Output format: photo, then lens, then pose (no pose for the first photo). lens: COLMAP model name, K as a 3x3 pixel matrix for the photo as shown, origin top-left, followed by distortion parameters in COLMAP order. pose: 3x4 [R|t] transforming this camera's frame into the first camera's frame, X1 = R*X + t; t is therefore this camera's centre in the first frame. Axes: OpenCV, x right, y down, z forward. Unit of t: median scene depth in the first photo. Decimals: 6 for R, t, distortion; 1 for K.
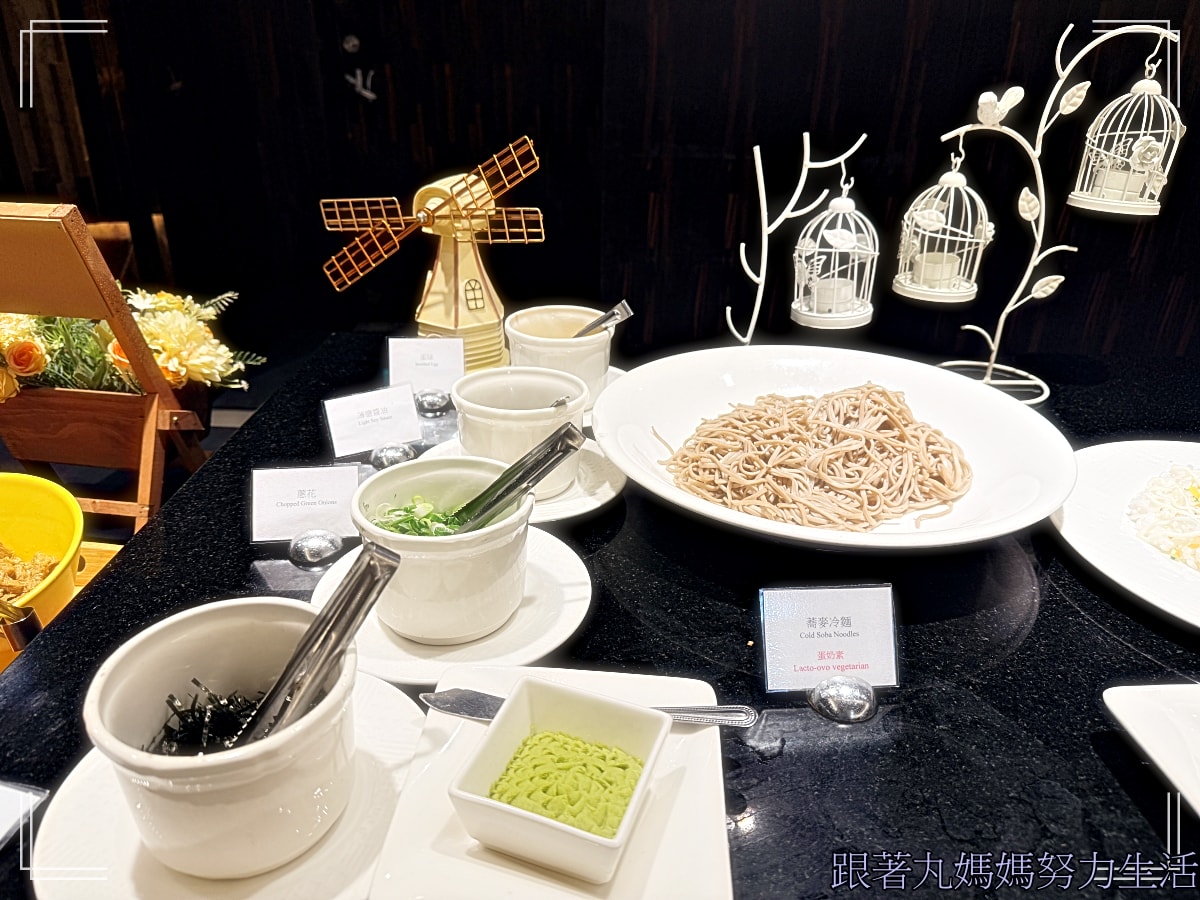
lens RADIAL K [[853.1, 0, 600.0], [0, 853.1, 450.0], [0, 0, 1]] dist [0.000749, -0.032420]
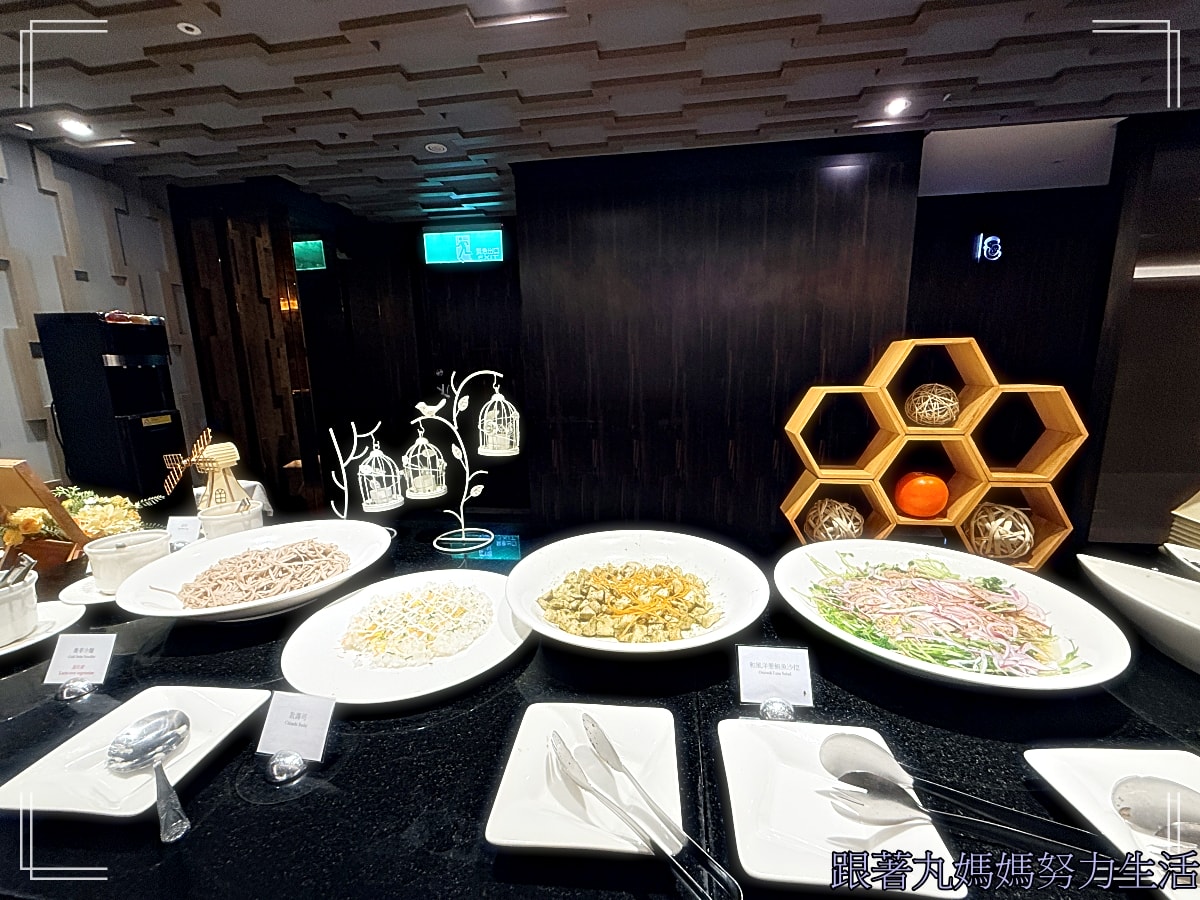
lens RADIAL K [[476.5, 0, 600.0], [0, 476.5, 450.0], [0, 0, 1]] dist [-0.000427, -0.000046]
pose [[0.993077, -0.014600, -0.116554, 0.975652], [-0.016331, 0.965449, -0.260078, 0.003298], [0.116324, 0.260181, 0.958527, -0.073253]]
